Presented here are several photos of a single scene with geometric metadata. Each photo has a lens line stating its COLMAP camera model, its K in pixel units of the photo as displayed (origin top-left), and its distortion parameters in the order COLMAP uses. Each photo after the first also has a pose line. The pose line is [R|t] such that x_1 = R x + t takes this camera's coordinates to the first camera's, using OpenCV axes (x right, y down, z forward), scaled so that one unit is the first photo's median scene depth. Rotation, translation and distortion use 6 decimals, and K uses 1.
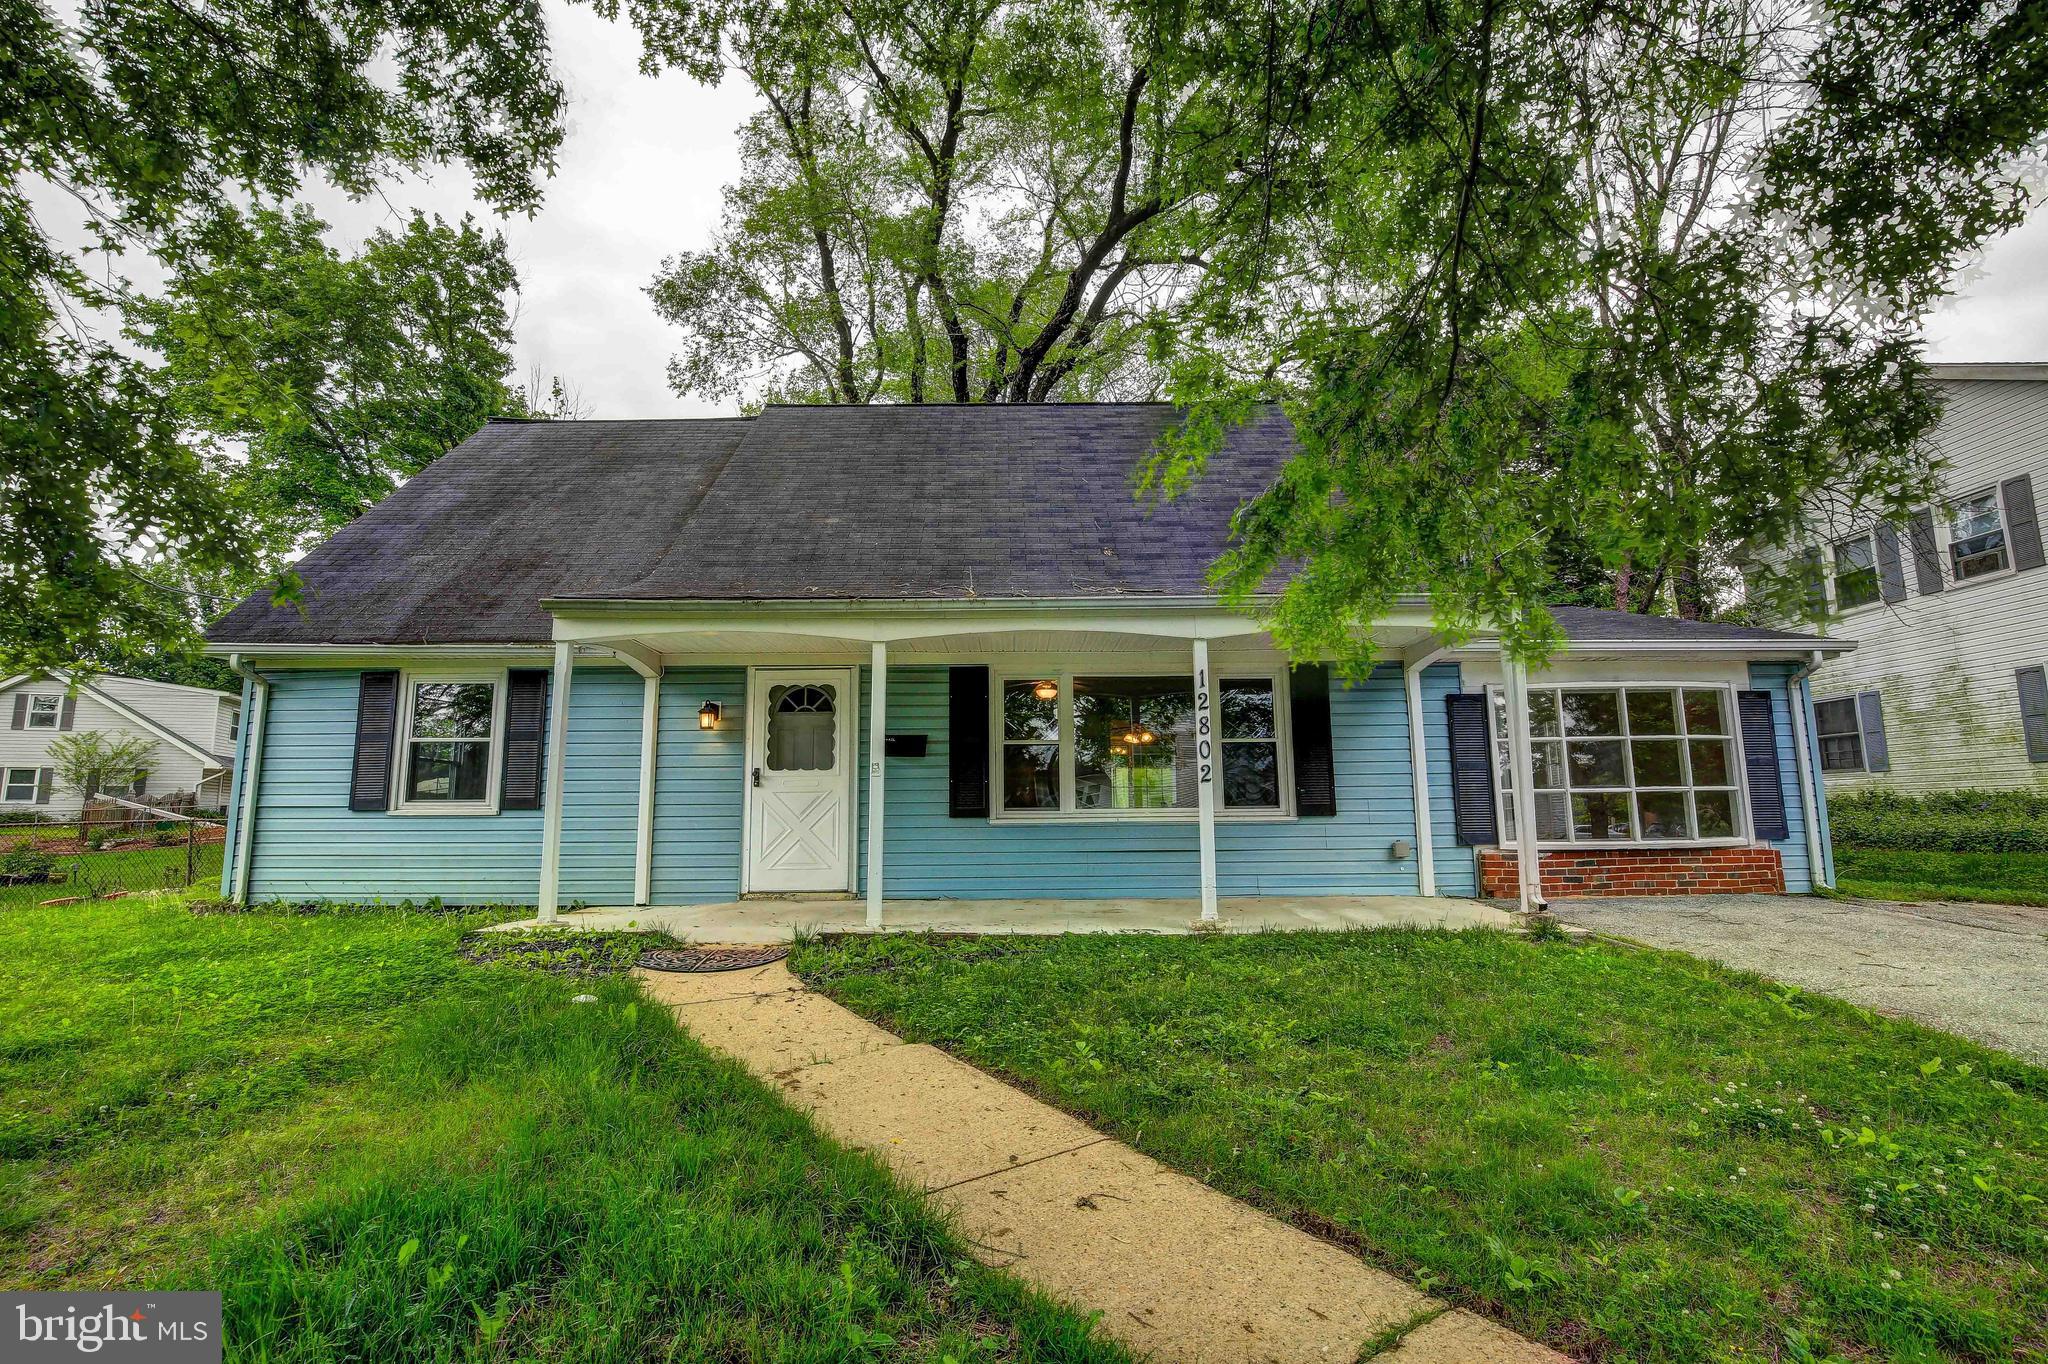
lens RADIAL K [[942.3, 0, 1014.6], [0, 942.3, 677.1], [0, 0, 1]] dist [-0.037212, 0.007696]
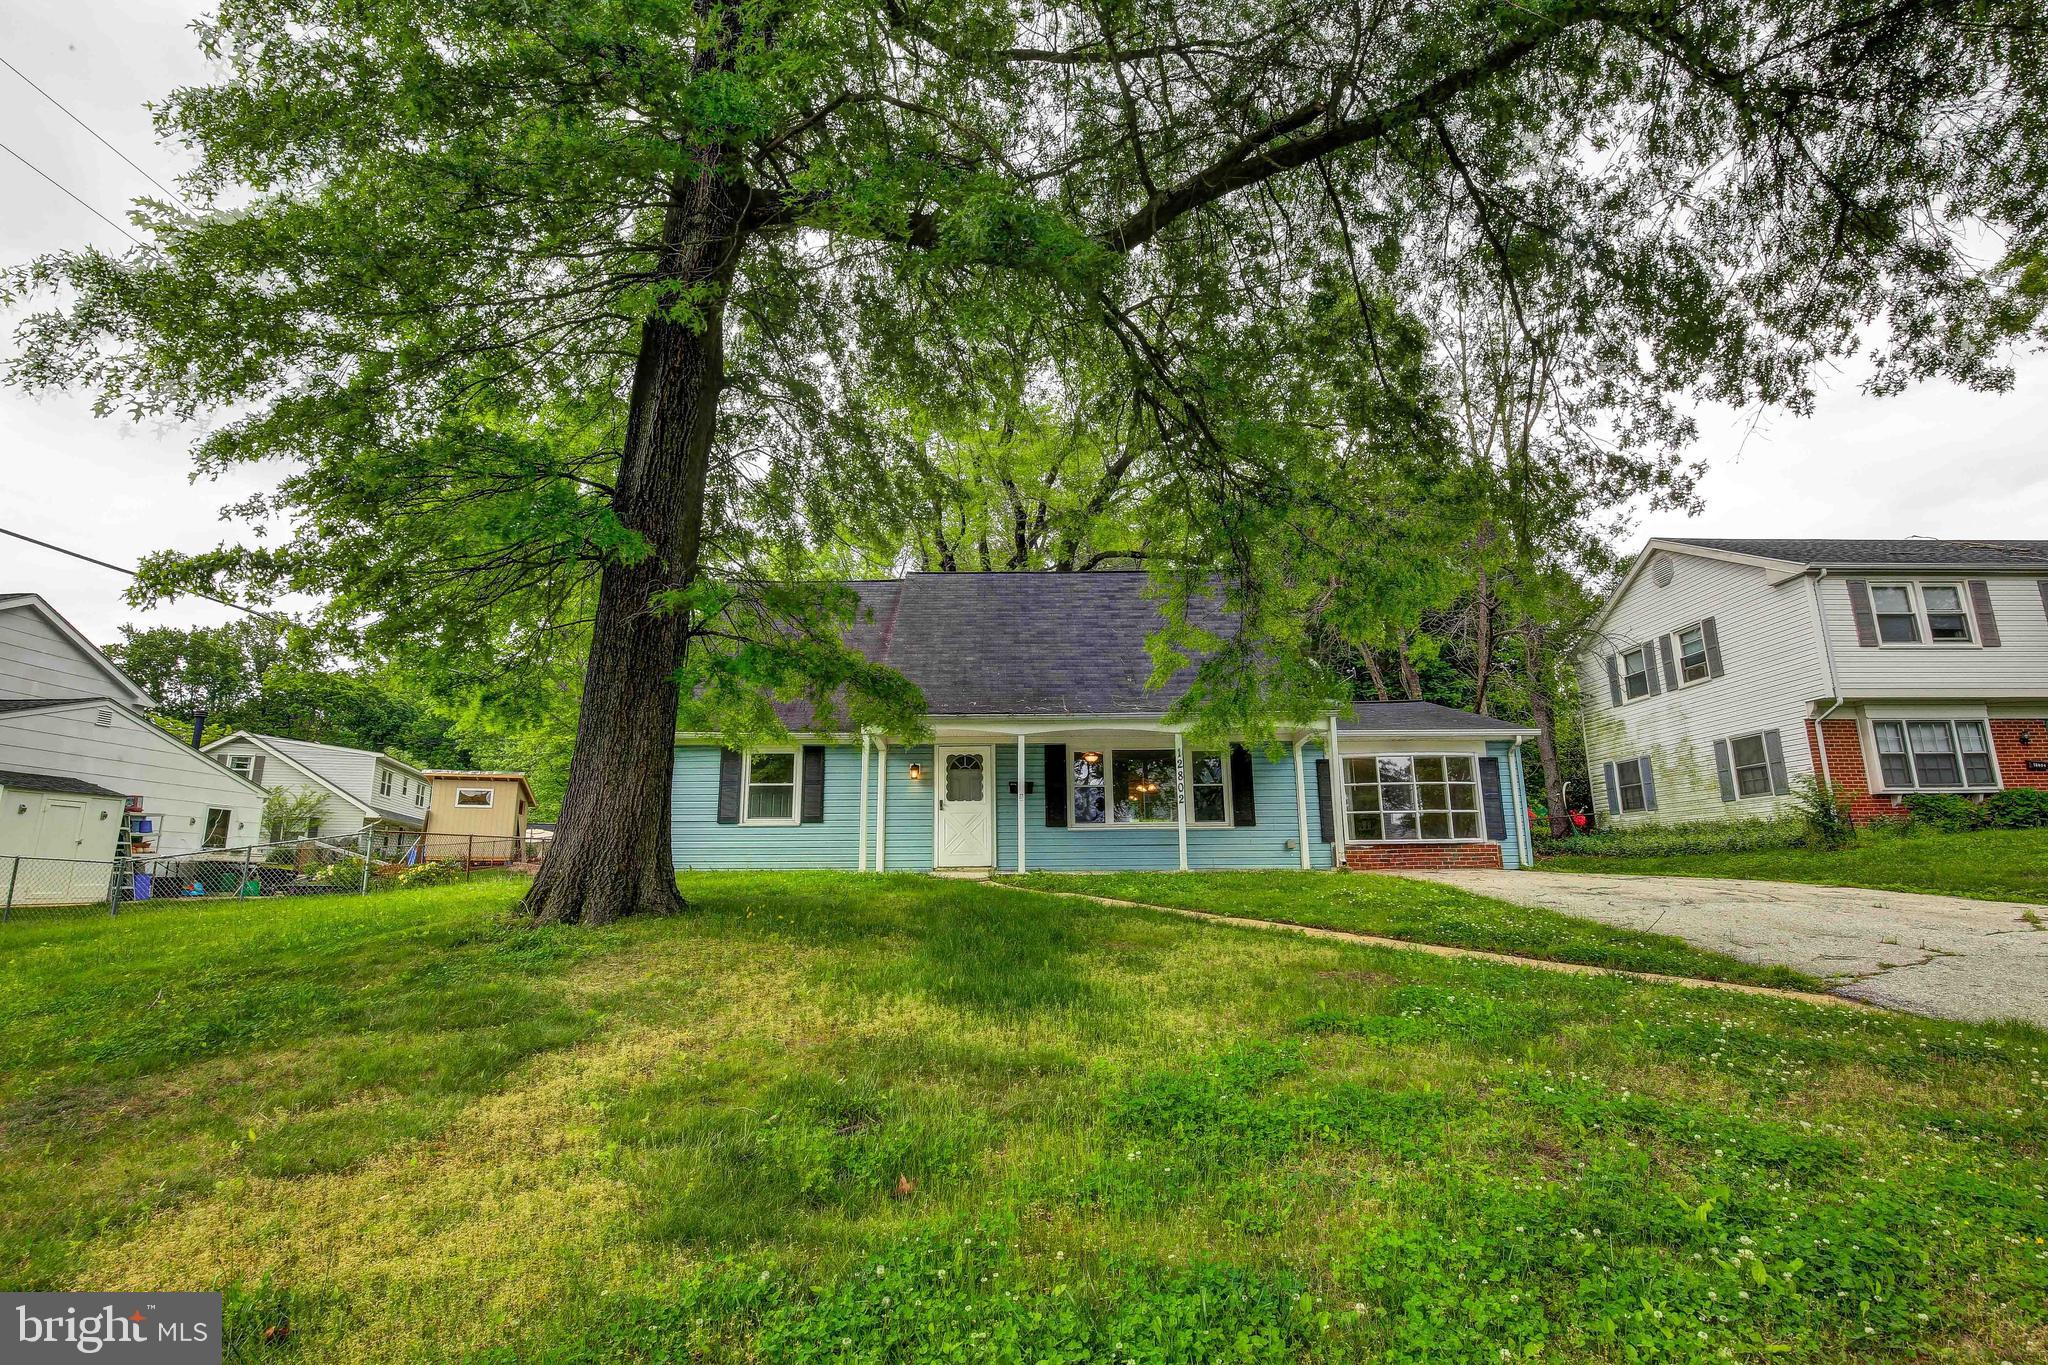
lens RADIAL K [[942.3, 0, 1014.6], [0, 942.3, 677.6], [0, 0, 1]] dist [-0.037212, 0.007696]
pose [[0.999989, 0.000005, -0.004628, -0.120544], [-0.000299, 0.997979, -0.063539, -0.024852], [0.004619, 0.063540, 0.997969, -0.851129]]
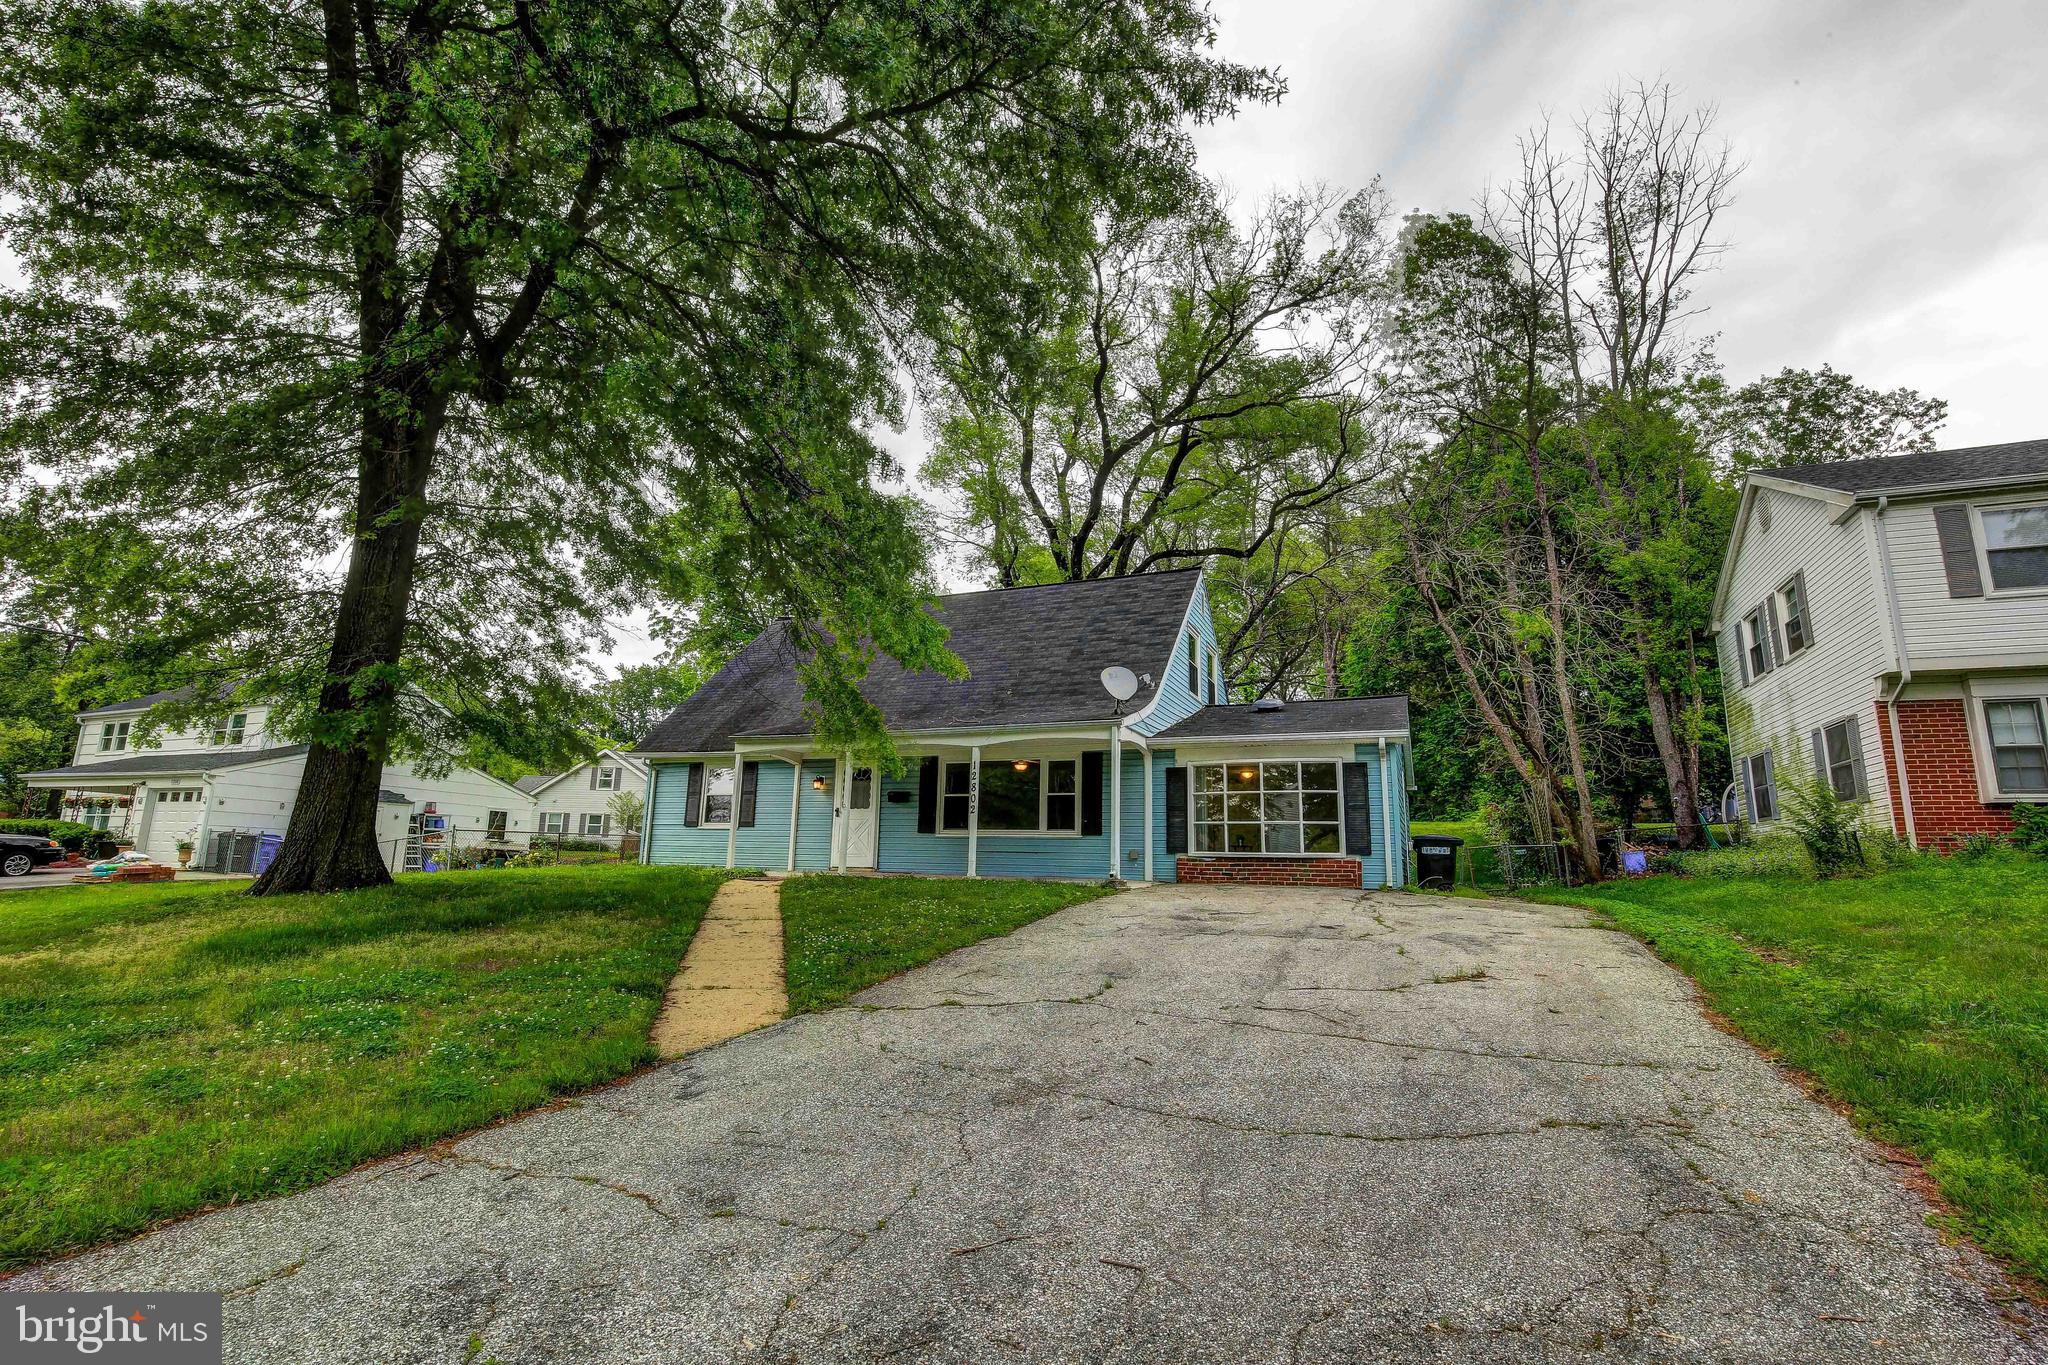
lens RADIAL K [[942.3, 0, 1014.6], [0, 942.3, 677.6], [0, 0, 1]] dist [-0.037212, 0.007696]
pose [[0.913107, -0.052429, -0.404336, 0.937495], [0.028920, 0.997528, -0.064038, -0.046214], [0.406694, 0.046780, 0.912366, -0.753628]]
